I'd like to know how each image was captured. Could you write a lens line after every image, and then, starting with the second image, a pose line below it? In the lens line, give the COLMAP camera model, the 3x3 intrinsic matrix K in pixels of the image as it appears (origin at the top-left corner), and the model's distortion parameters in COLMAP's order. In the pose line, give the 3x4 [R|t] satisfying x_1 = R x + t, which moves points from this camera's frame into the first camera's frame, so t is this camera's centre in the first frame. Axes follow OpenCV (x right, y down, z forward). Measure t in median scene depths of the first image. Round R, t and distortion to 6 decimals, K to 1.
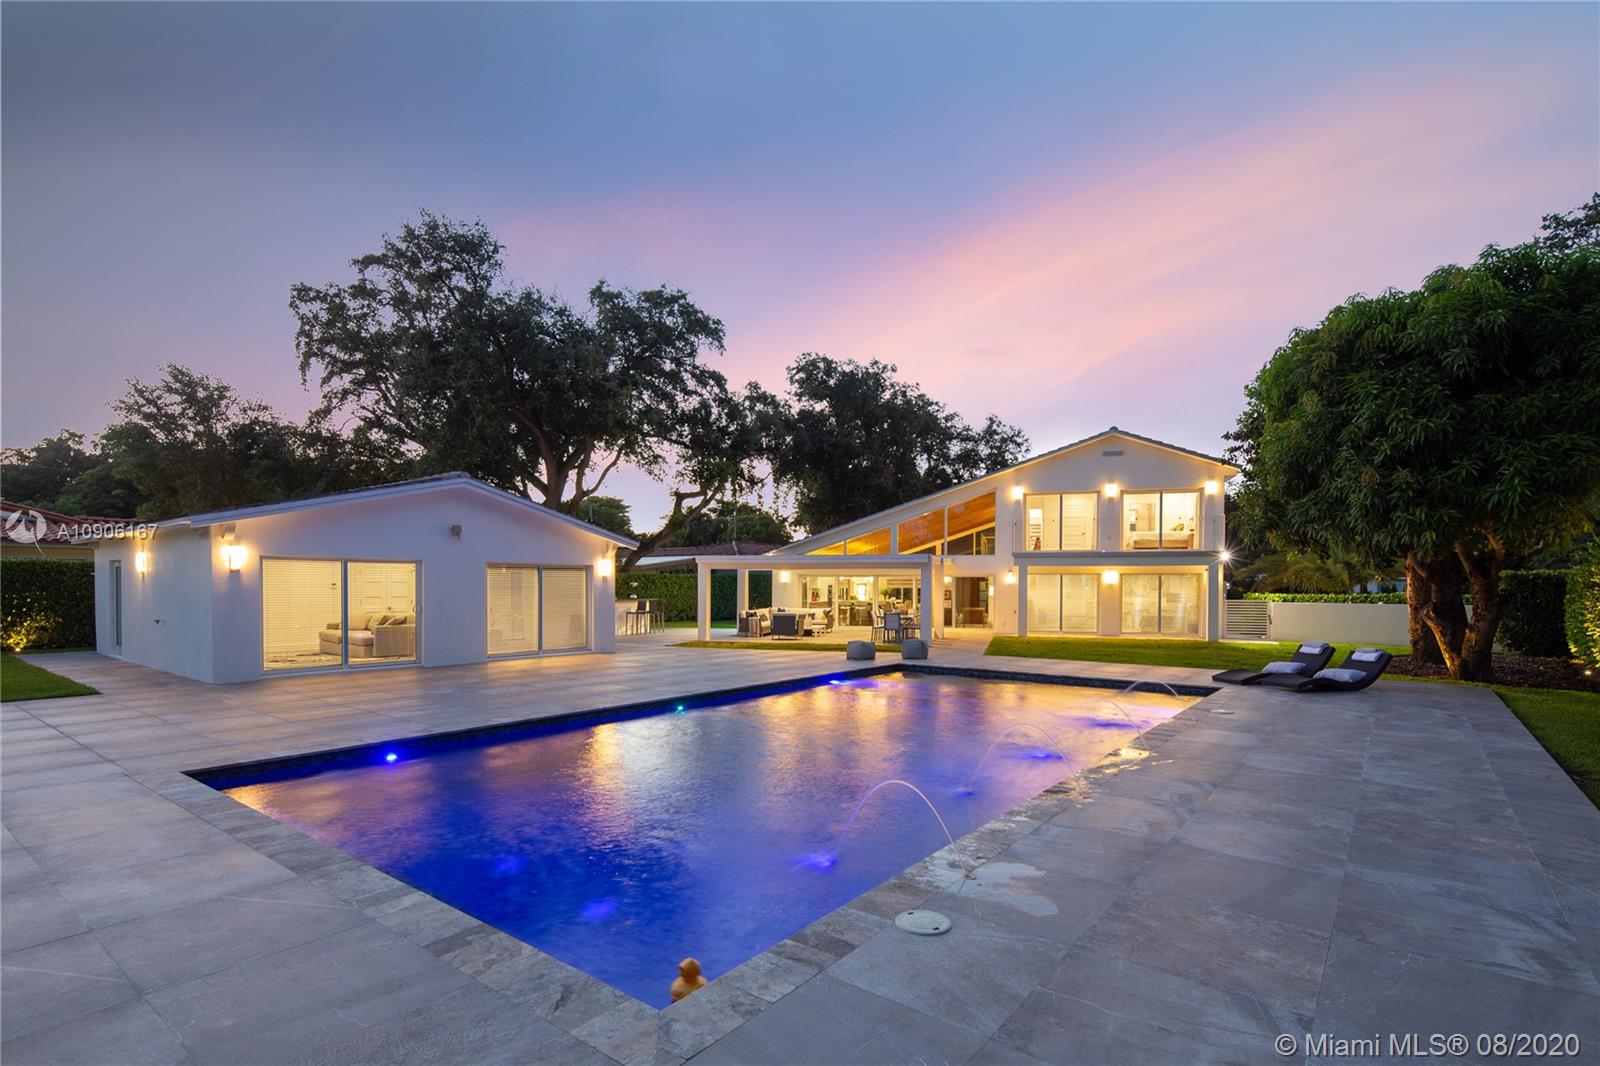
lens RADIAL K [[764.4, 0, 799.4], [0, 764.4, 609.5], [0, 0, 1]] dist [0.001562, 0.000578]
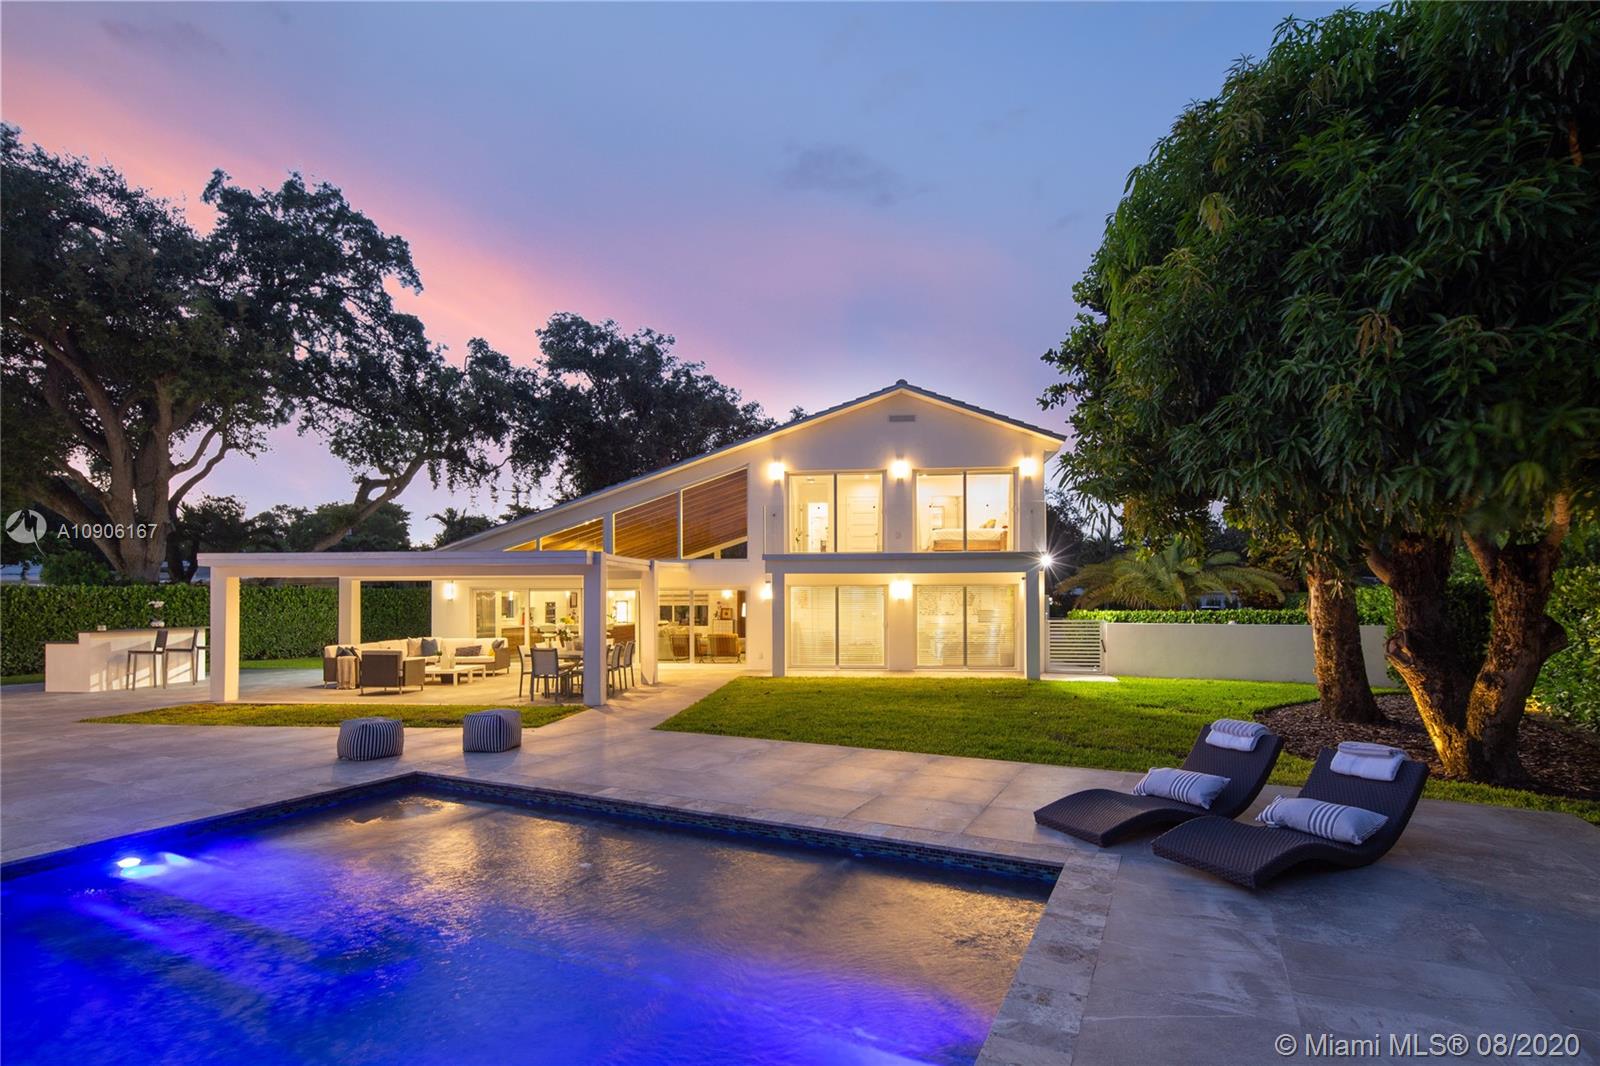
lens RADIAL K [[764.4, 0, 799.4], [0, 764.4, 609.5], [0, 0, 1]] dist [0.001562, 0.000578]
pose [[0.979733, -0.007429, 0.200169, 0.168813], [0.011781, 0.999719, -0.020559, -0.010044], [-0.199960, 0.022501, 0.979546, 0.314442]]
